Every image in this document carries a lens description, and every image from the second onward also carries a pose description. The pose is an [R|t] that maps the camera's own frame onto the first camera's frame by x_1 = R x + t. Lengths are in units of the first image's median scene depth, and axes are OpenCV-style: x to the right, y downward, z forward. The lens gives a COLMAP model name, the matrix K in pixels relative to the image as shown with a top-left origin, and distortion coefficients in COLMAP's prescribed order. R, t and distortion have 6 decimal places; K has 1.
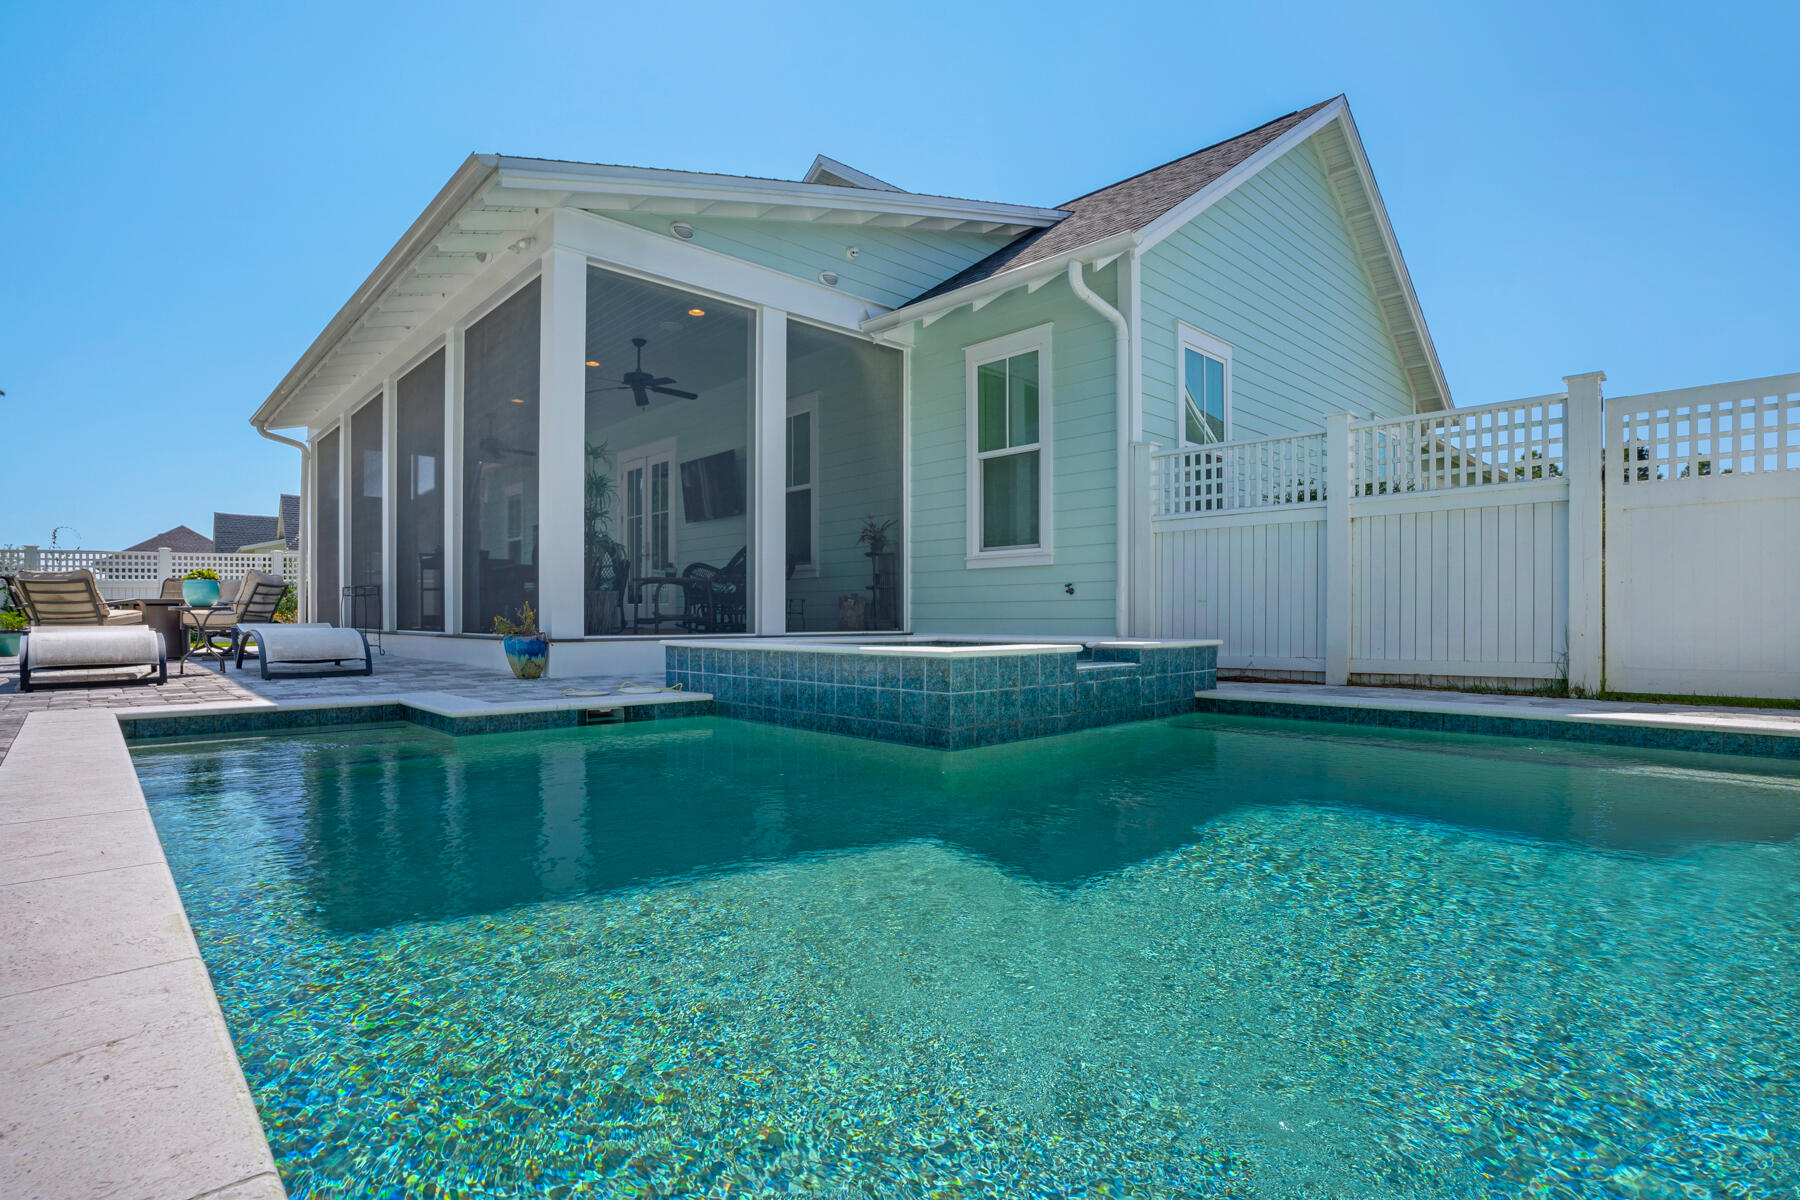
lens RADIAL K [[900.5, 0, 912.0], [0, 900.5, 622.8], [0, 0, 1]] dist [-0.053484, 0.011628]
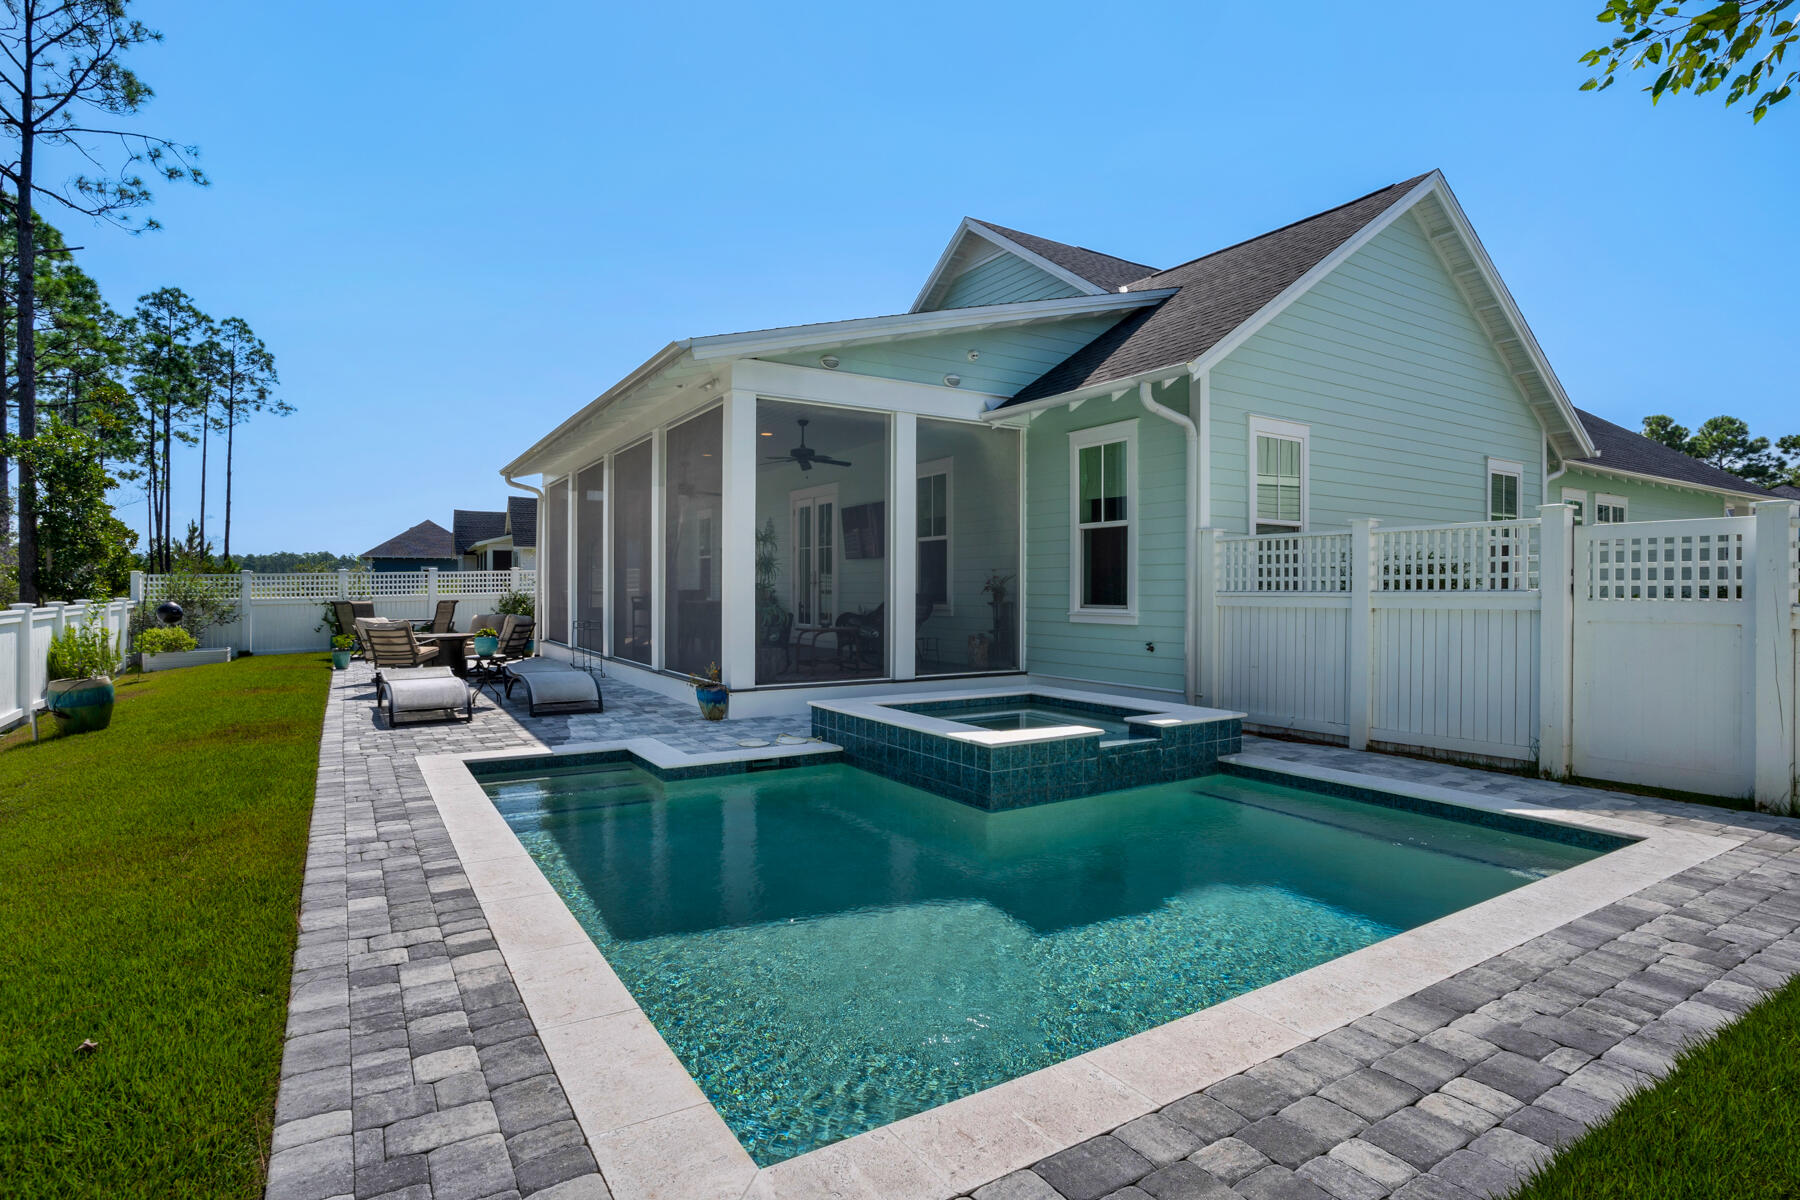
lens RADIAL K [[924.9, 0, 913.9], [0, 924.9, 592.5], [0, 0, 1]] dist [-0.048401, 0.011458]
pose [[0.980534, 0.005057, -0.196283, 0.108746], [-0.005507, 0.999983, -0.001746, -0.105659], [0.196271, 0.002793, 0.980546, -0.240895]]
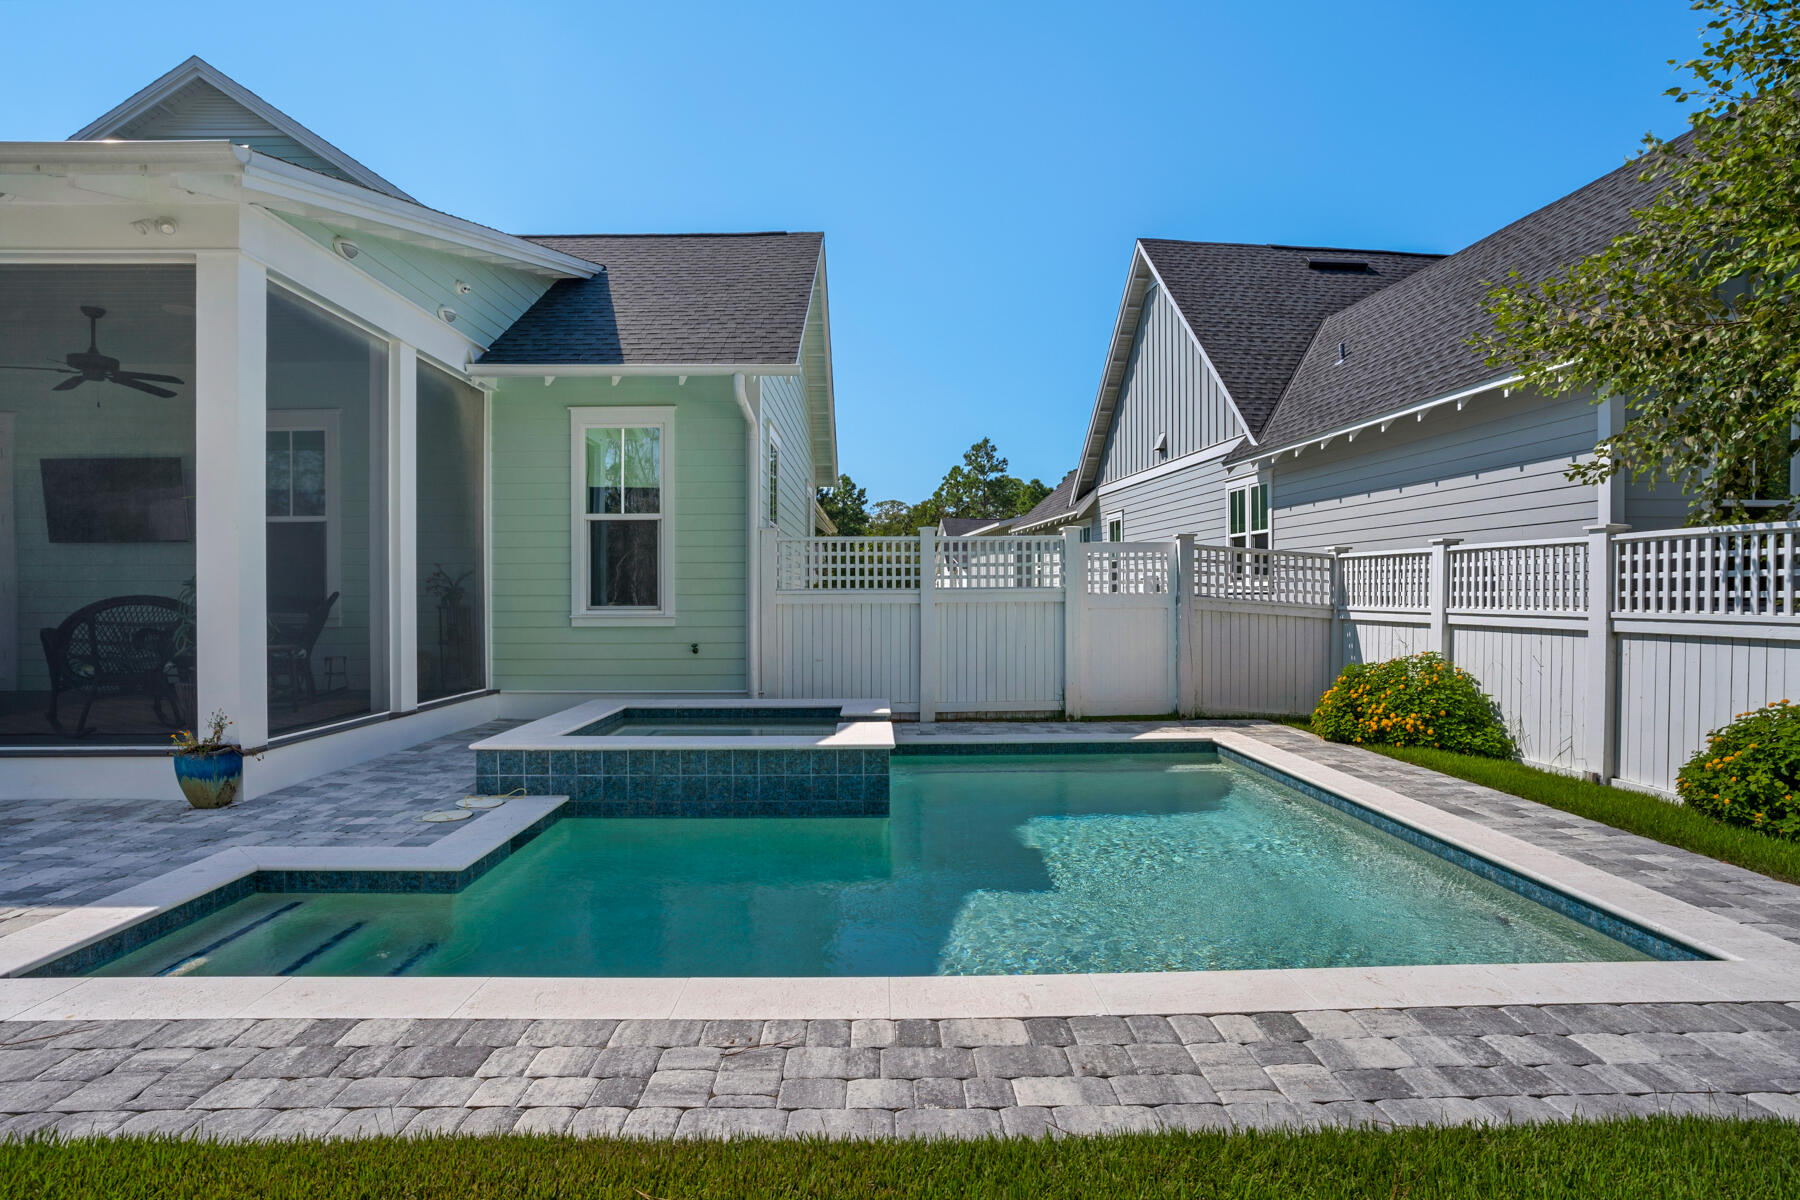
lens RADIAL K [[959.1, 0, 892.6], [0, 959.1, 593.2], [0, 0, 1]] dist [-0.035503, 0.001232]
pose [[0.681567, 0.003027, 0.731750, -0.529307], [0.006608, 0.999925, -0.010292, -0.093235], [-0.731726, 0.011850, 0.681496, 0.006210]]
